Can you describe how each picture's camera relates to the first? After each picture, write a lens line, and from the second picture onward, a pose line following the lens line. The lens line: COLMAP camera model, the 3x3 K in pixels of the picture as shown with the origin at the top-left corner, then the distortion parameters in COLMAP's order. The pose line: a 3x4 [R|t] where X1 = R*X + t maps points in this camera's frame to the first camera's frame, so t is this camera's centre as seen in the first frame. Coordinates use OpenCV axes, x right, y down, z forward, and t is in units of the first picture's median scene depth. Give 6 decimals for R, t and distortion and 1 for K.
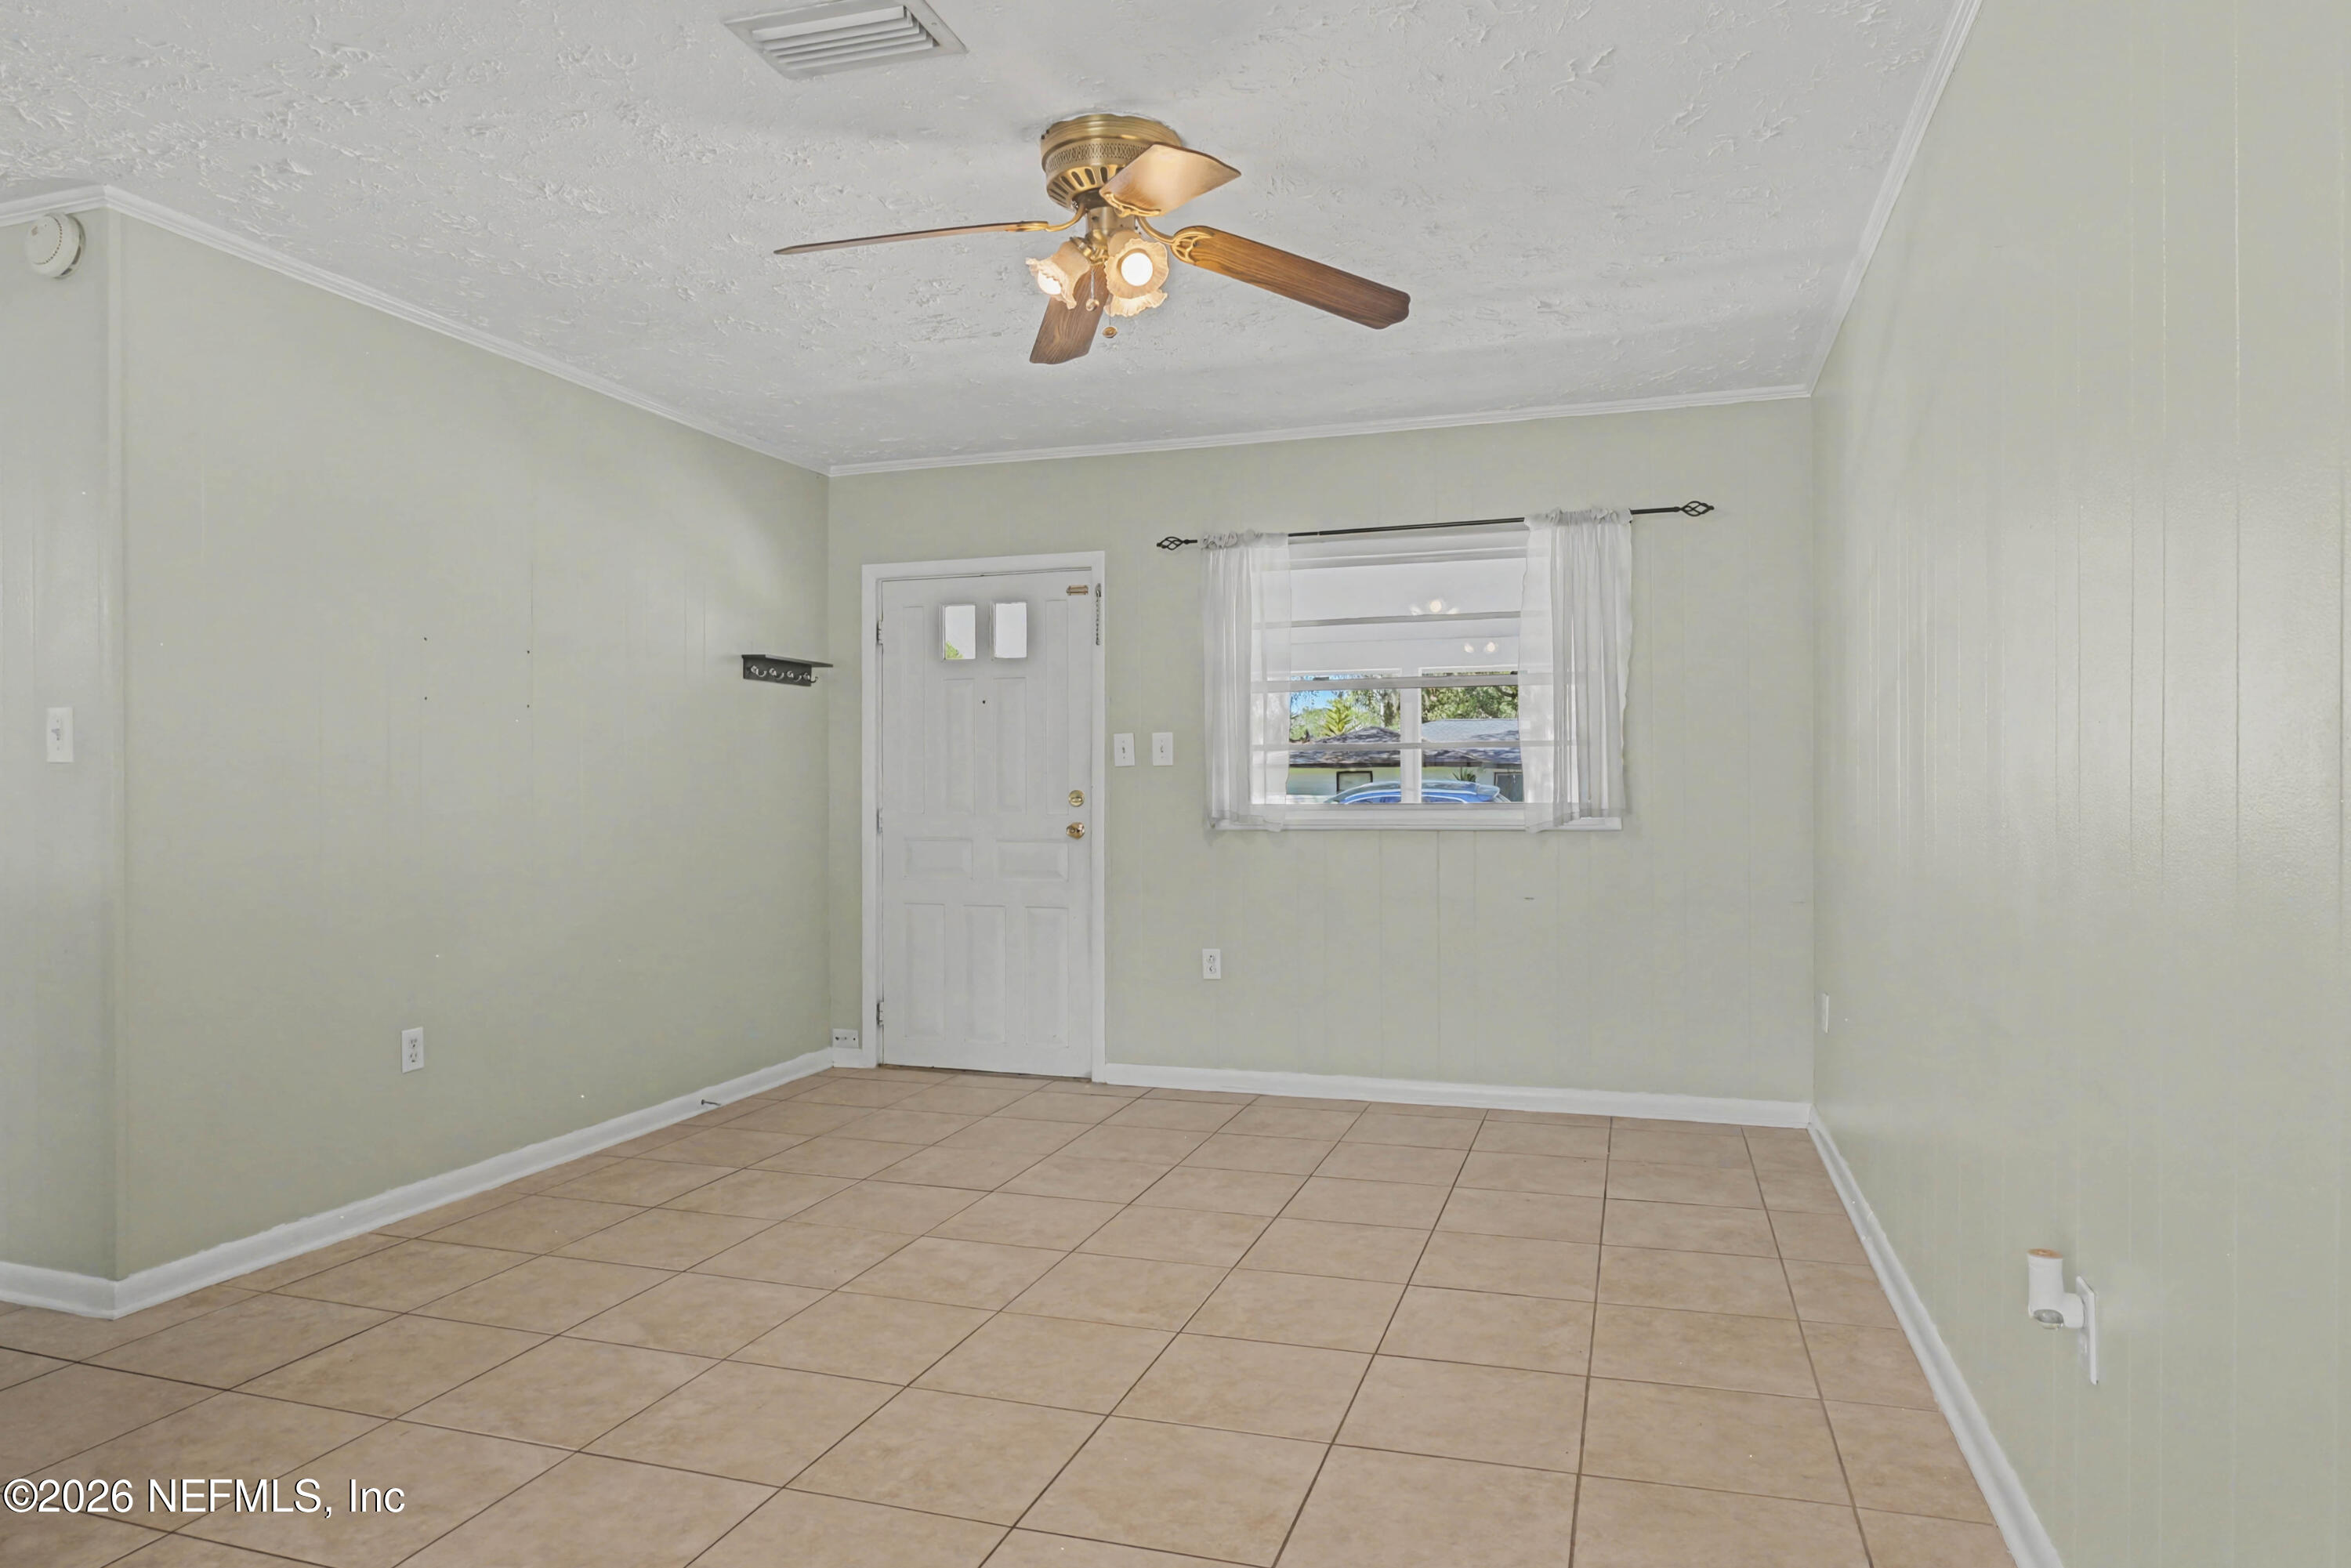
lens RADIAL K [[1390.5, 0, 1156.9], [0, 1390.5, 802.0], [0, 0, 1]] dist [-0.015731, 0.000860]
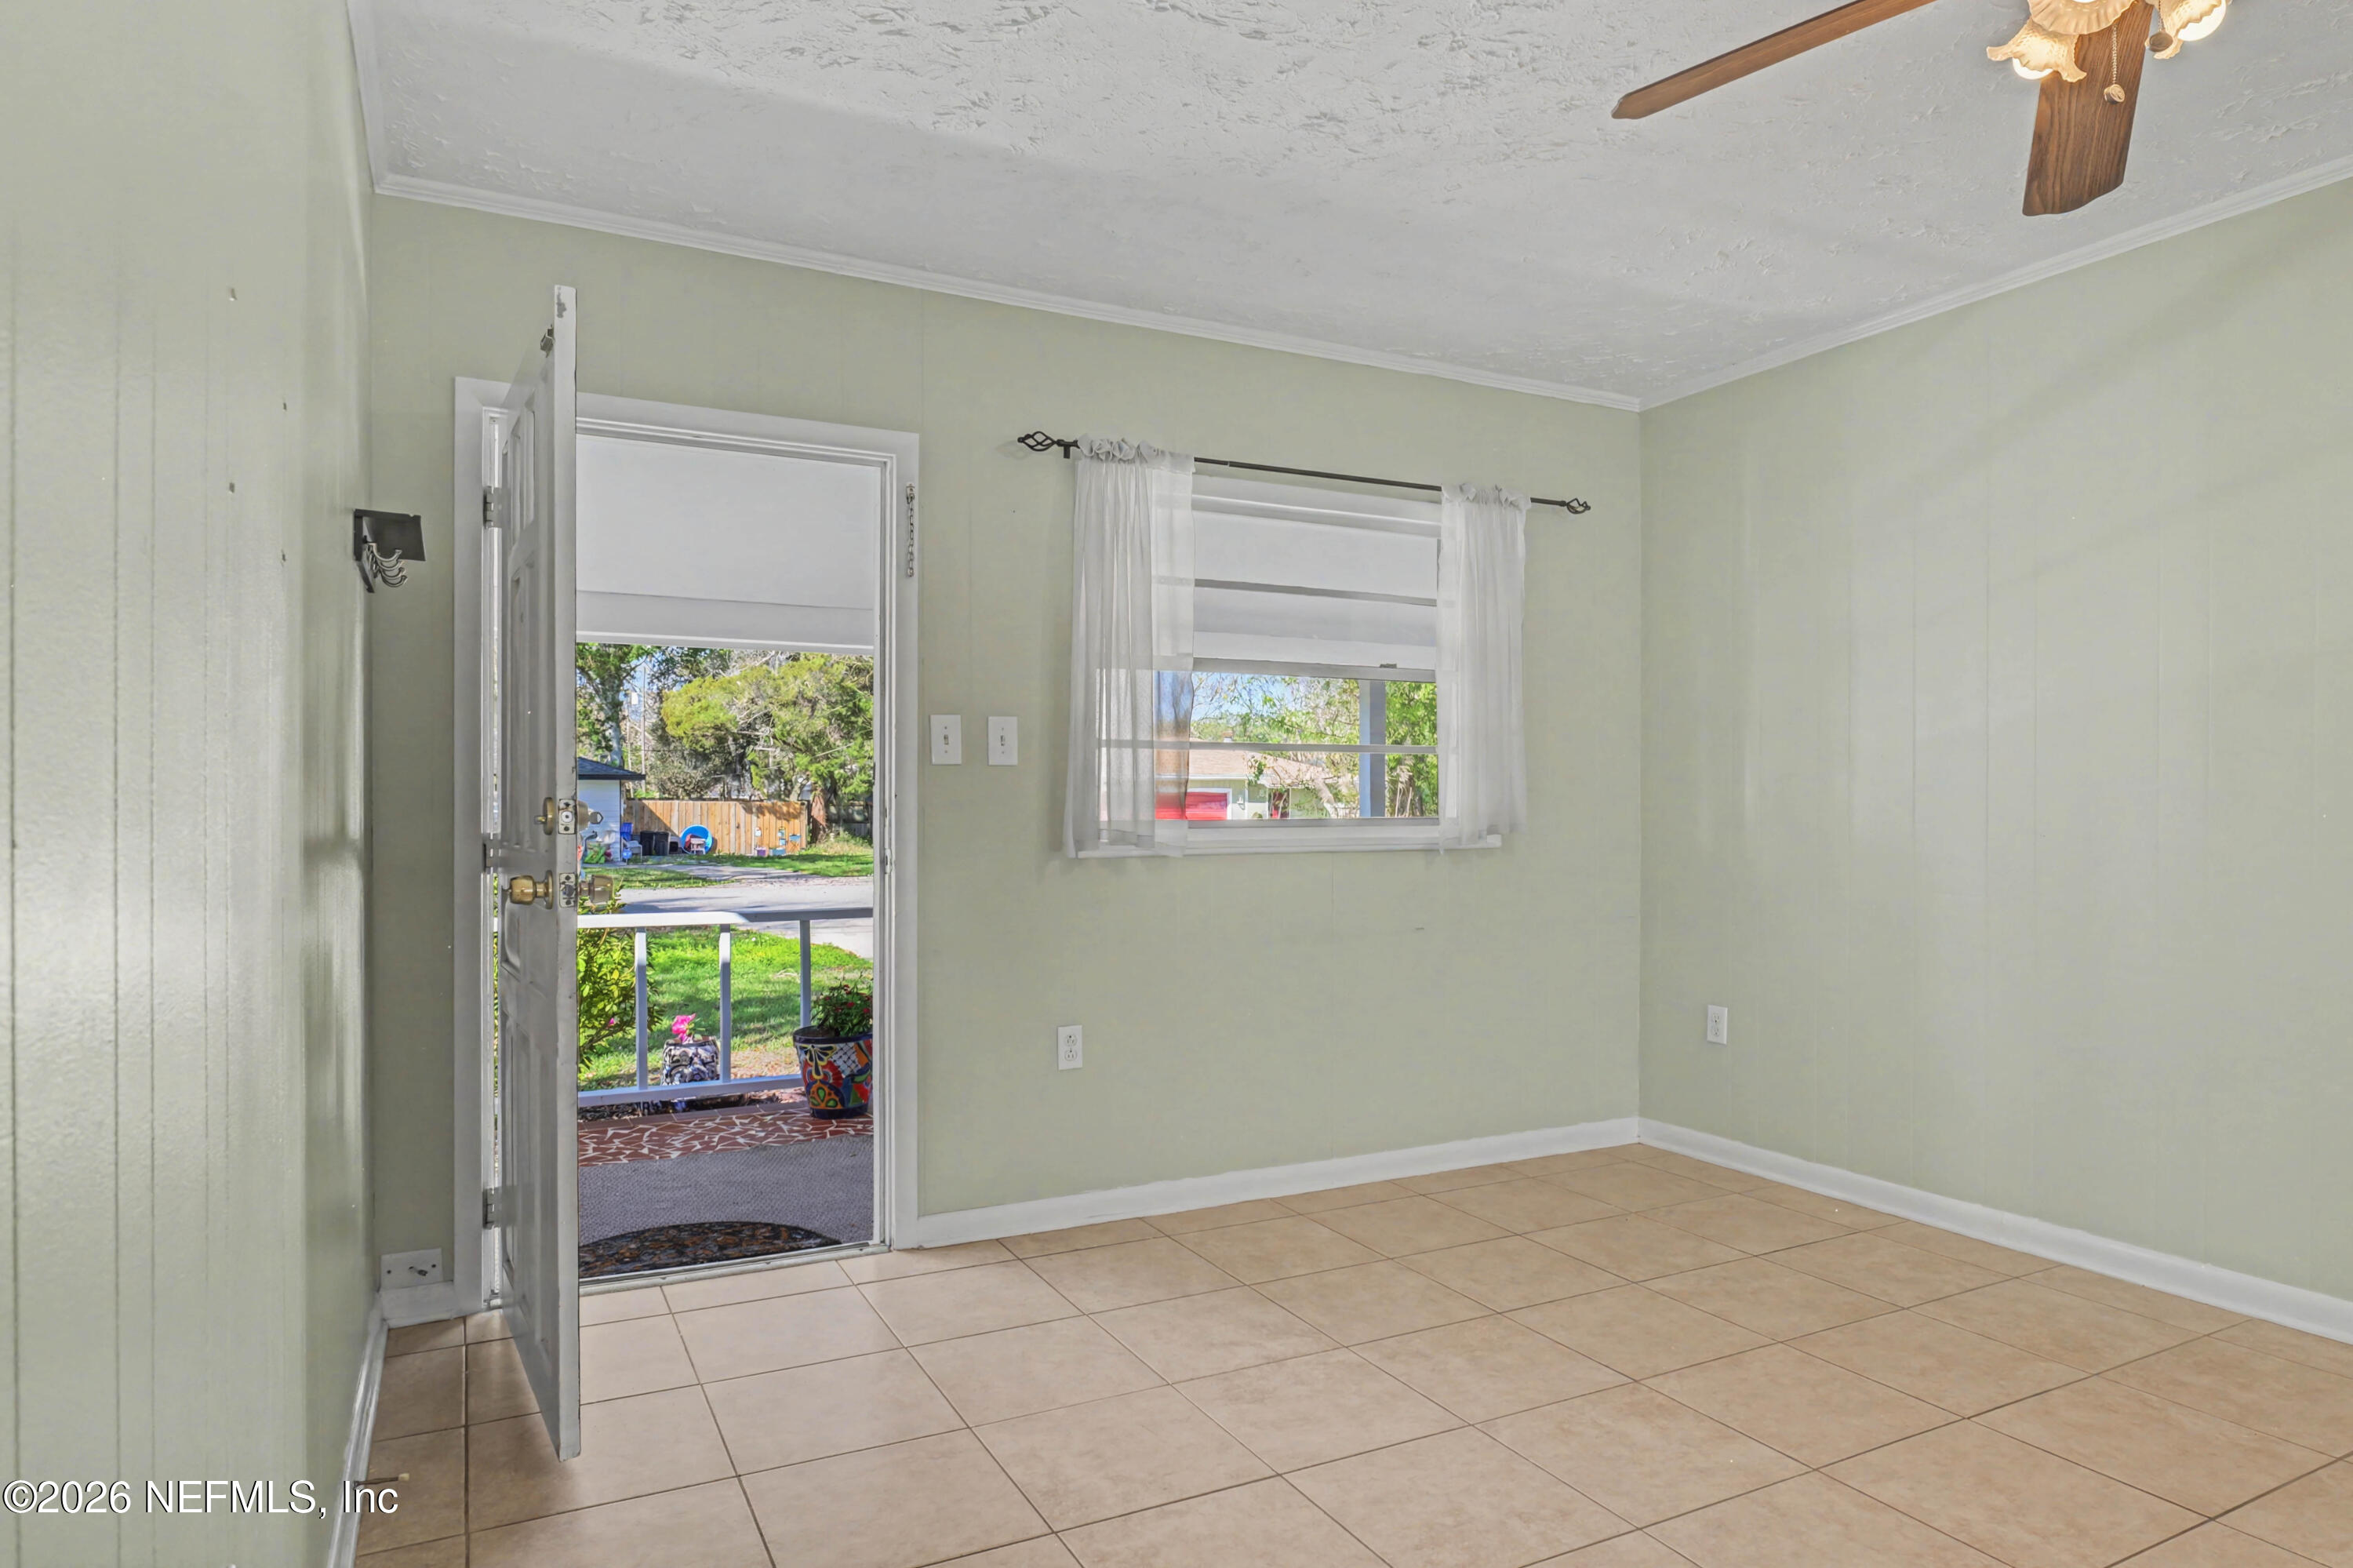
lens RADIAL K [[1431.9, 0, 1178.5], [0, 1431.9, 812.7], [0, 0, 1]] dist [-0.001555, 0.001102]
pose [[0.694958, -0.001202, 0.719050, -0.492179], [0.001928, 0.999998, -0.000192, -0.002686], [-0.719048, 0.001519, 0.694959, 0.504529]]
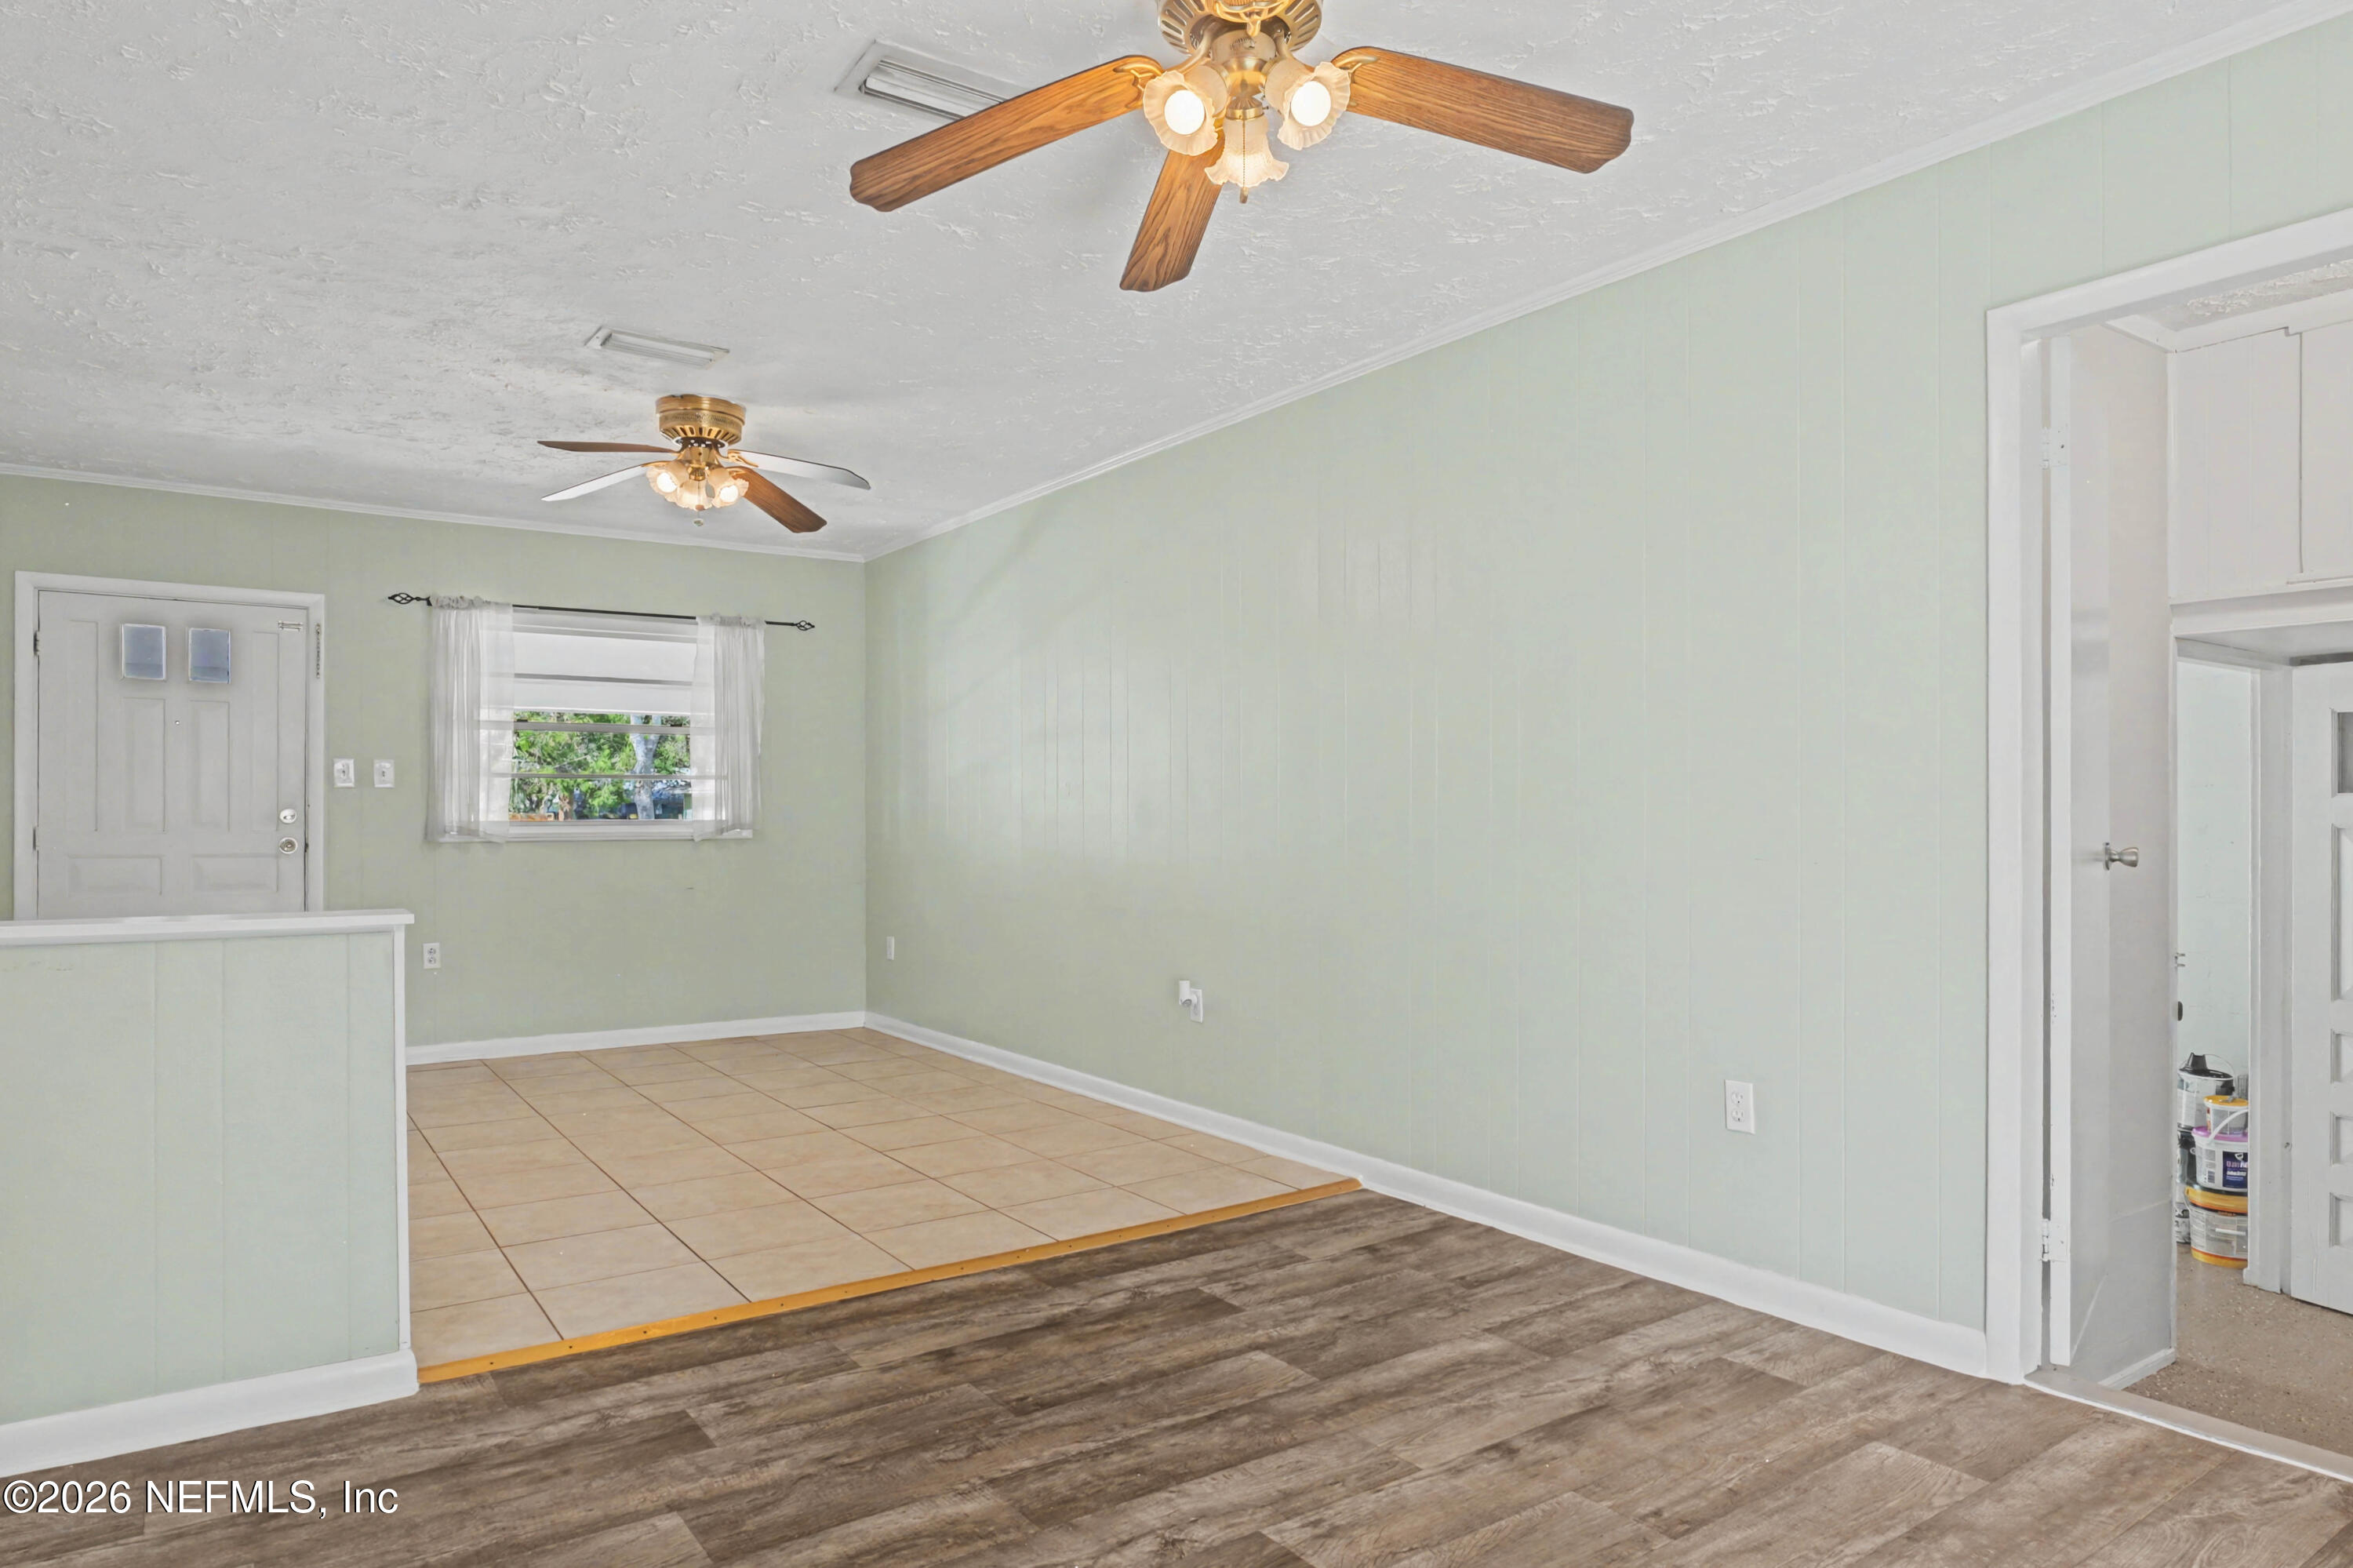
lens RADIAL K [[1456.2, 0, 1178.0], [0, 1456.2, 809.6], [0, 0, 1]] dist [-0.036011, 0.004171]
pose [[0.598388, 0.004840, 0.801192, -0.624234], [0.003516, 0.999956, -0.008667, 0.005180], [-0.801199, 0.008003, 0.598344, -0.269406]]
